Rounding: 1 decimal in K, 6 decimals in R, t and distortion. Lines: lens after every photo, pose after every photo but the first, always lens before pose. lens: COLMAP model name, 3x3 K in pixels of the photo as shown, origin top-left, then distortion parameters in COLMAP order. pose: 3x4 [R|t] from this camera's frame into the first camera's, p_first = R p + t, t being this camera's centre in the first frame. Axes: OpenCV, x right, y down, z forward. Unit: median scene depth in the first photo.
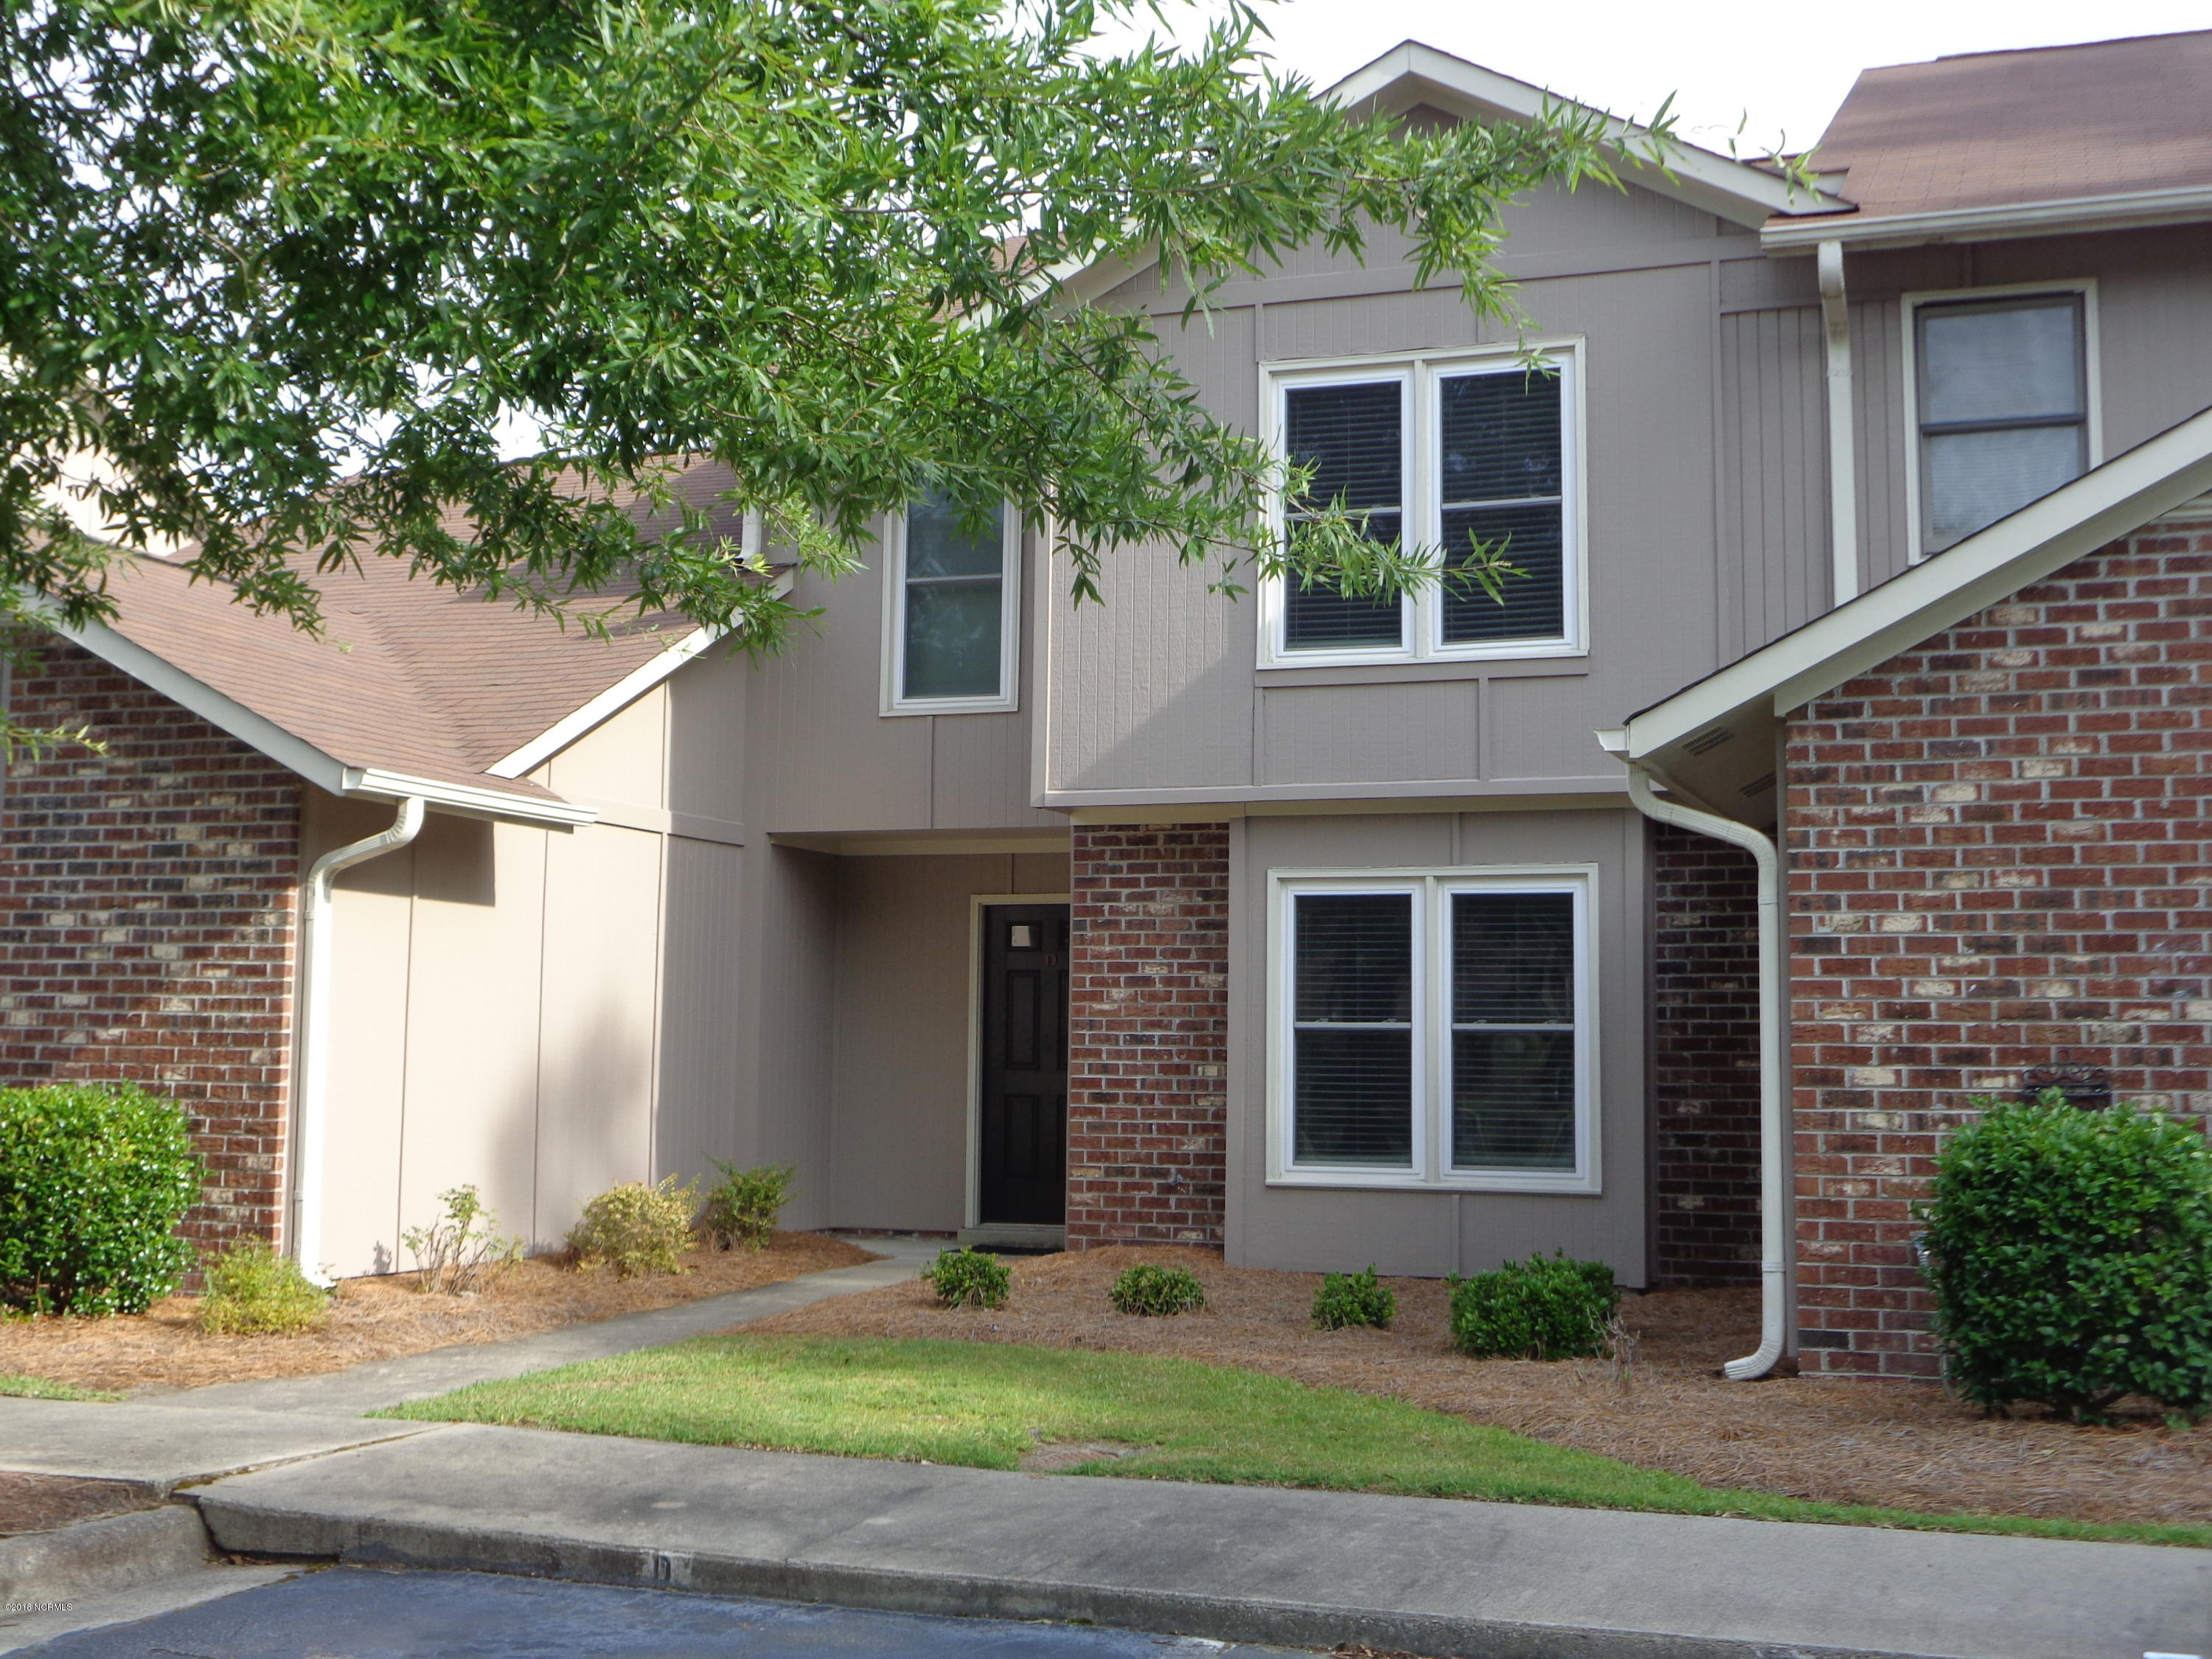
lens RADIAL K [[2469.2, 0, 1106.0], [0, 2469.2, 829.5], [0, 0, 1]] dist [-0.129719, 0.006254]
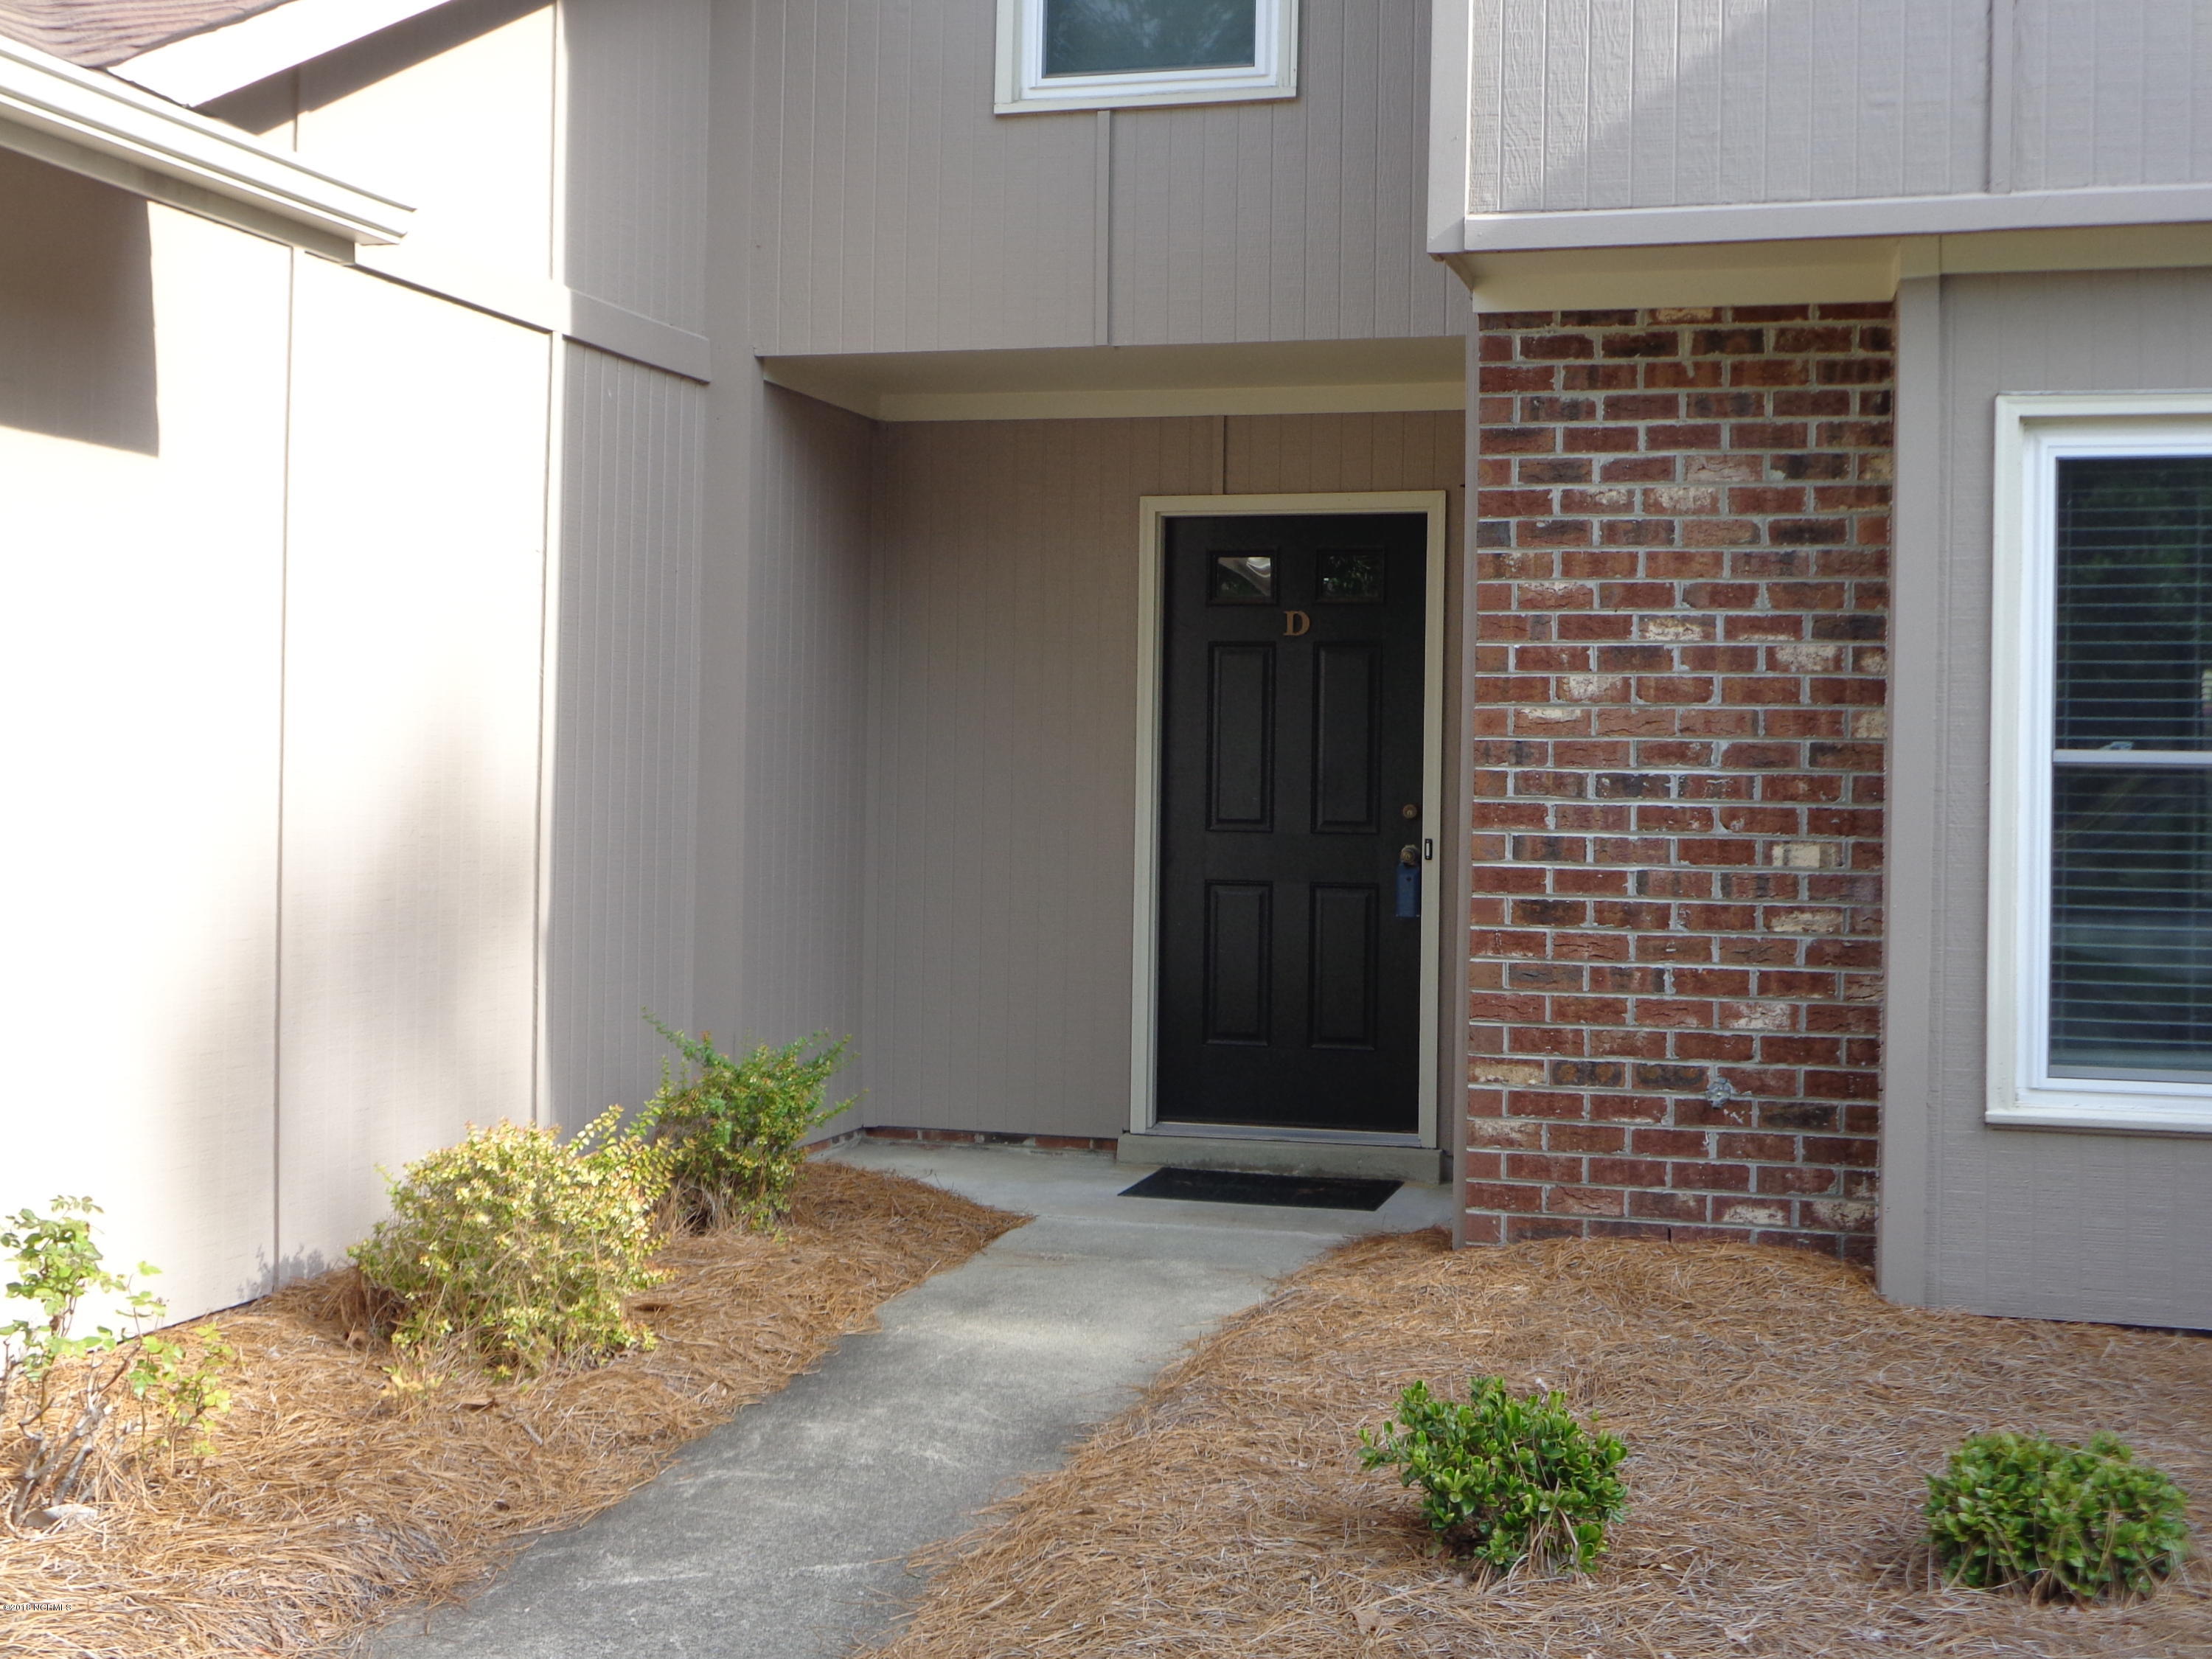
lens RADIAL K [[2631.3, 0, 1106.0], [0, 2631.3, 829.5], [0, 0, 1]] dist [-0.010366, 0.000376]
pose [[0.997976, -0.000572, 0.063582, -0.161741], [-0.006876, 0.993125, 0.116859, 0.052521], [-0.063211, -0.117060, 0.991111, 0.741229]]
